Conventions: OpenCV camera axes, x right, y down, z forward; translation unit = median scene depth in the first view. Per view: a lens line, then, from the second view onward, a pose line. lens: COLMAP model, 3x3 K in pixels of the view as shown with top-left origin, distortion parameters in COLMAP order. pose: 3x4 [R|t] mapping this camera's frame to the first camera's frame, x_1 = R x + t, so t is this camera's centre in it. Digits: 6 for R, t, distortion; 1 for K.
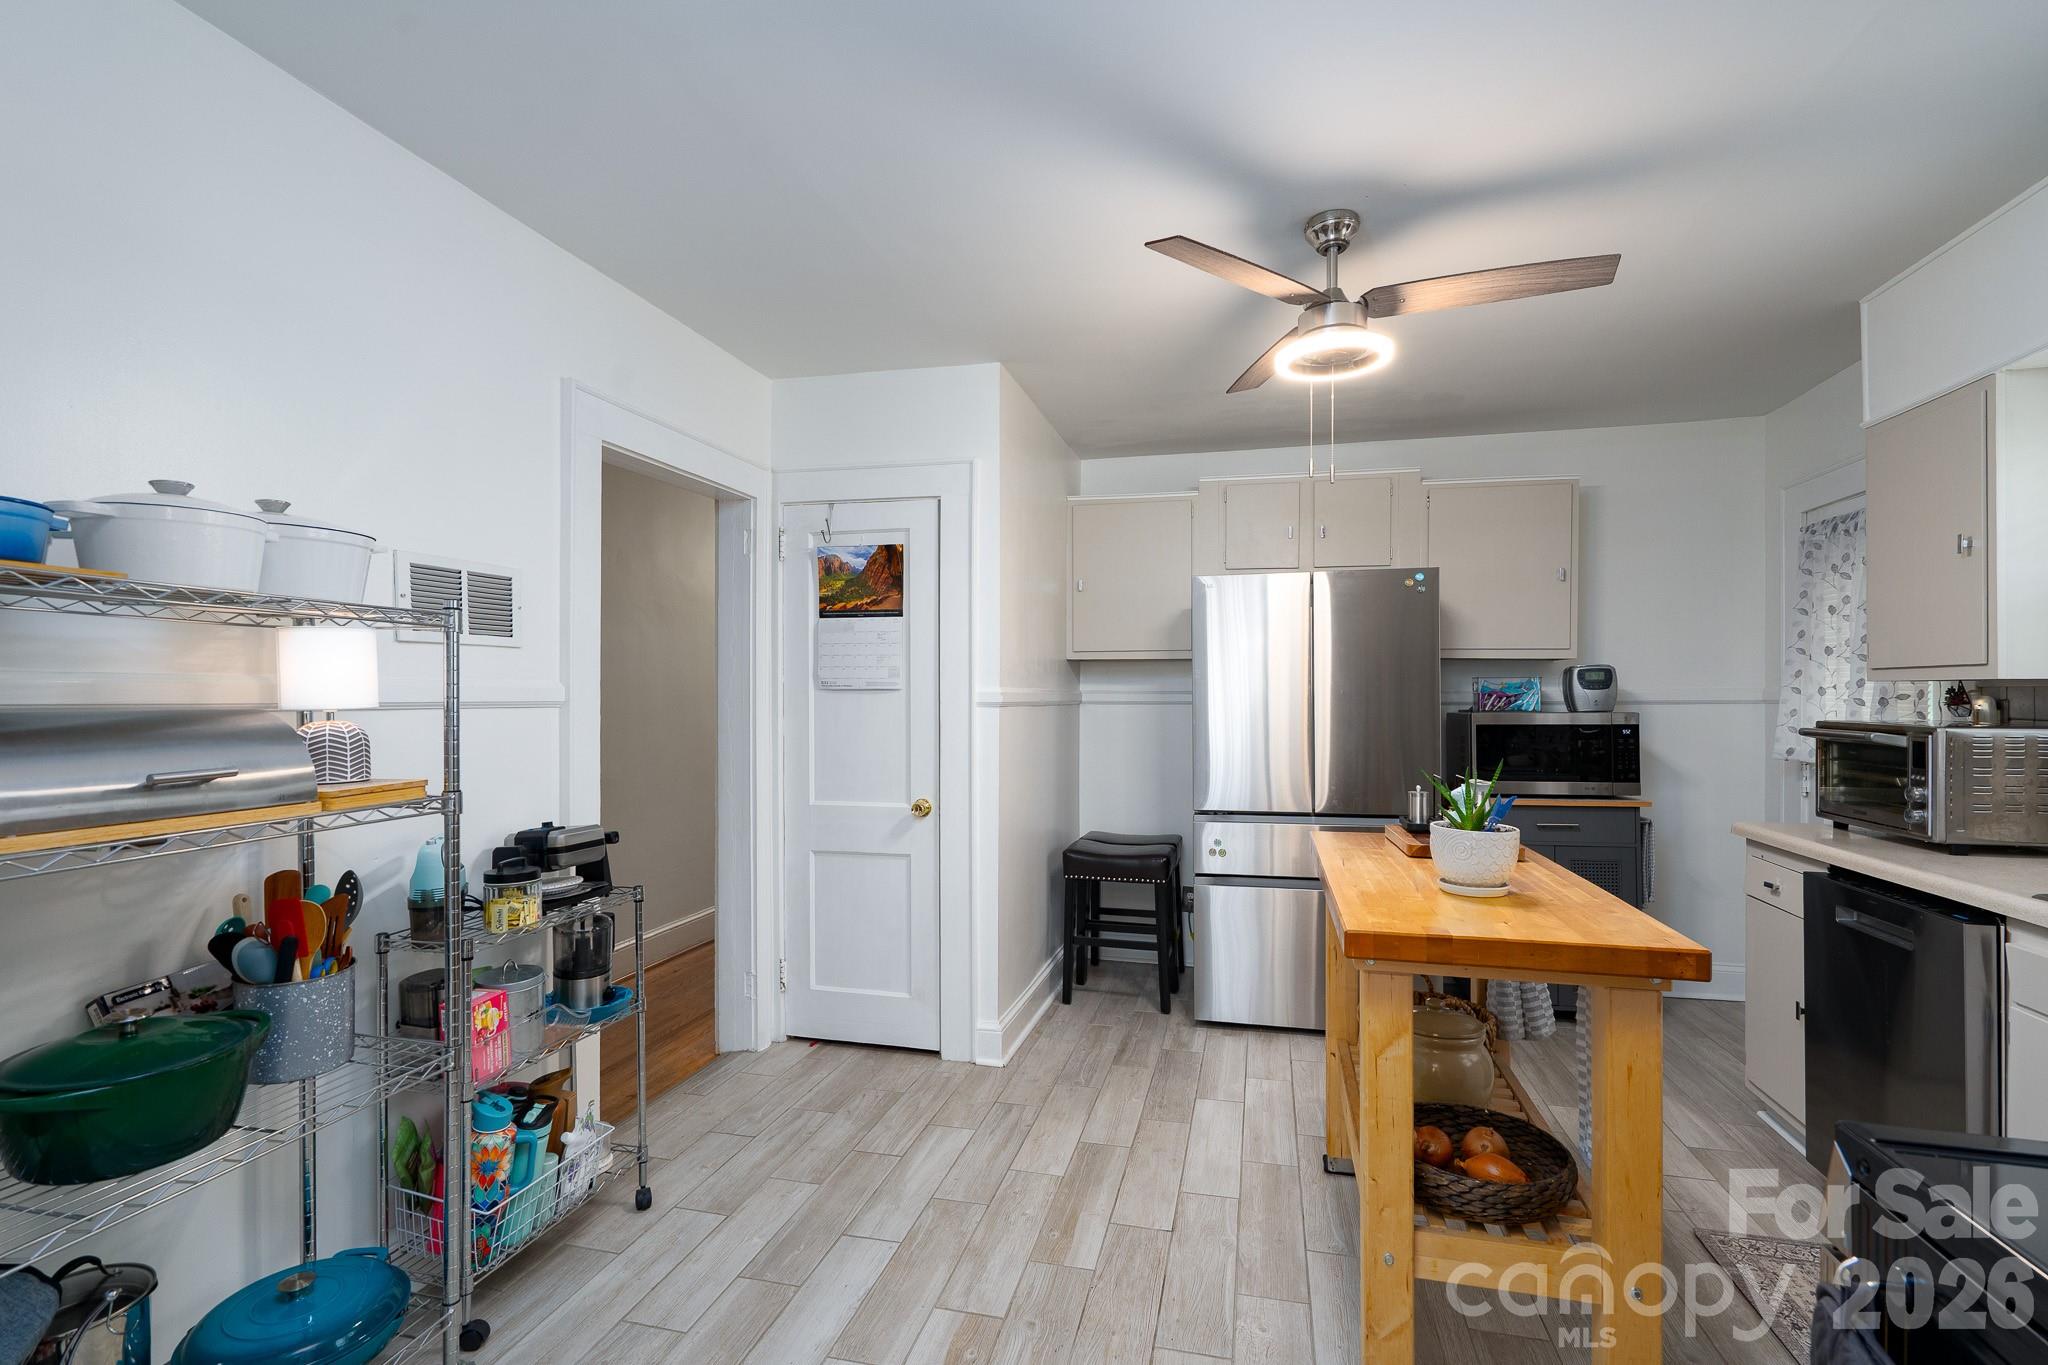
lens RADIAL K [[939.3, 0, 1015.8], [0, 939.3, 696.9], [0, 0, 1]] dist [-0.001980, -0.000047]
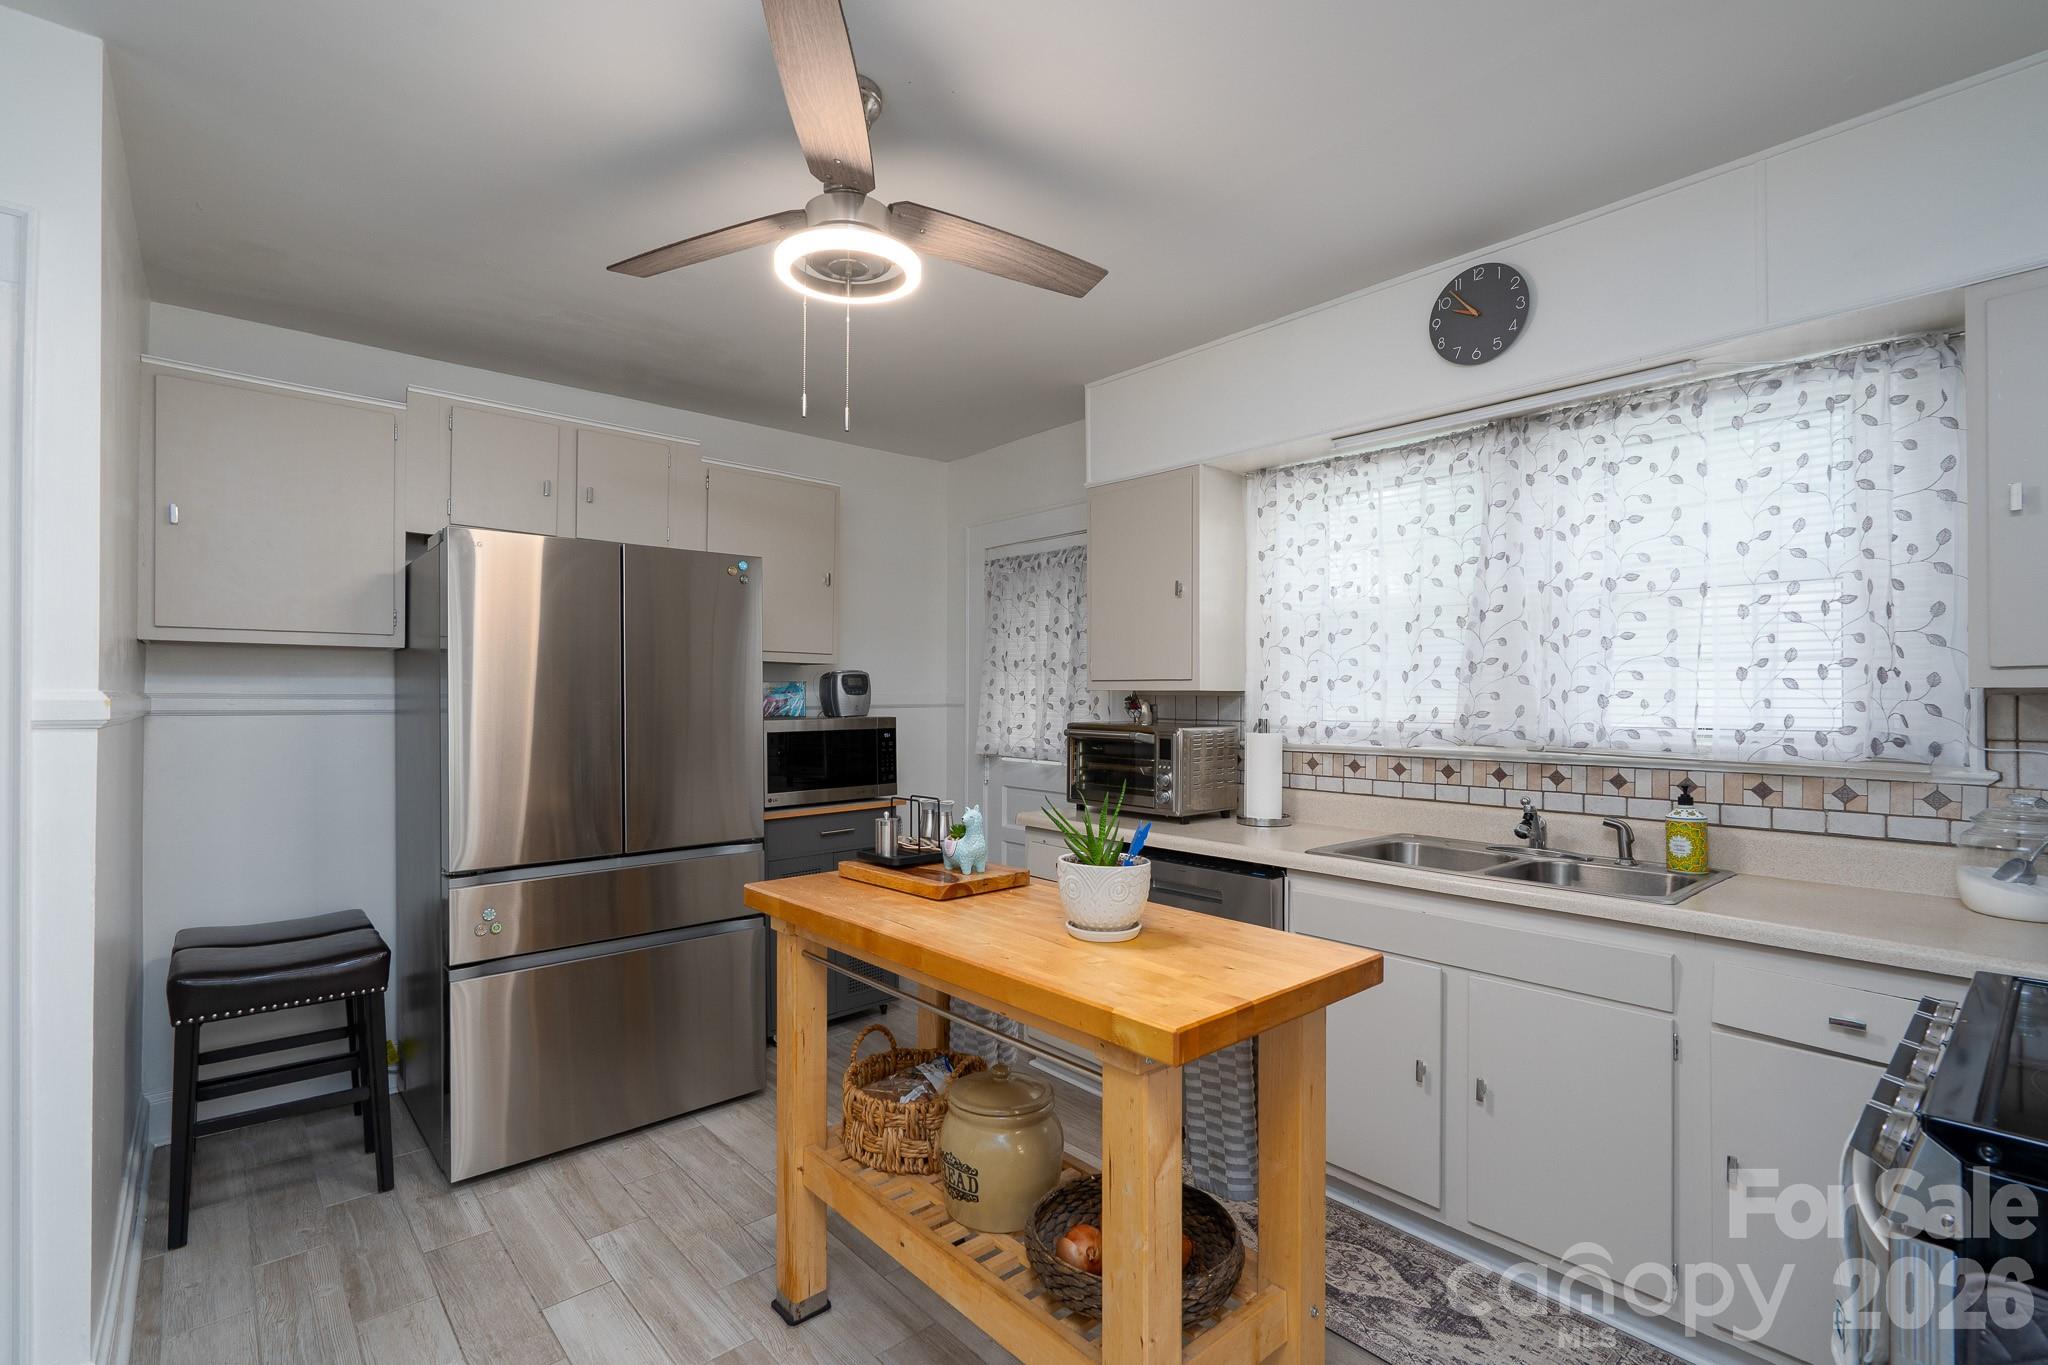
lens RADIAL K [[939.3, 0, 1015.8], [0, 939.3, 696.9], [0, 0, 1]] dist [-0.001980, -0.000047]
pose [[0.564249, -0.000400, 0.825604, -0.153814], [0.000049, 1.000000, 0.000451, -0.007152], [-0.825604, -0.000214, 0.564249, 0.317984]]
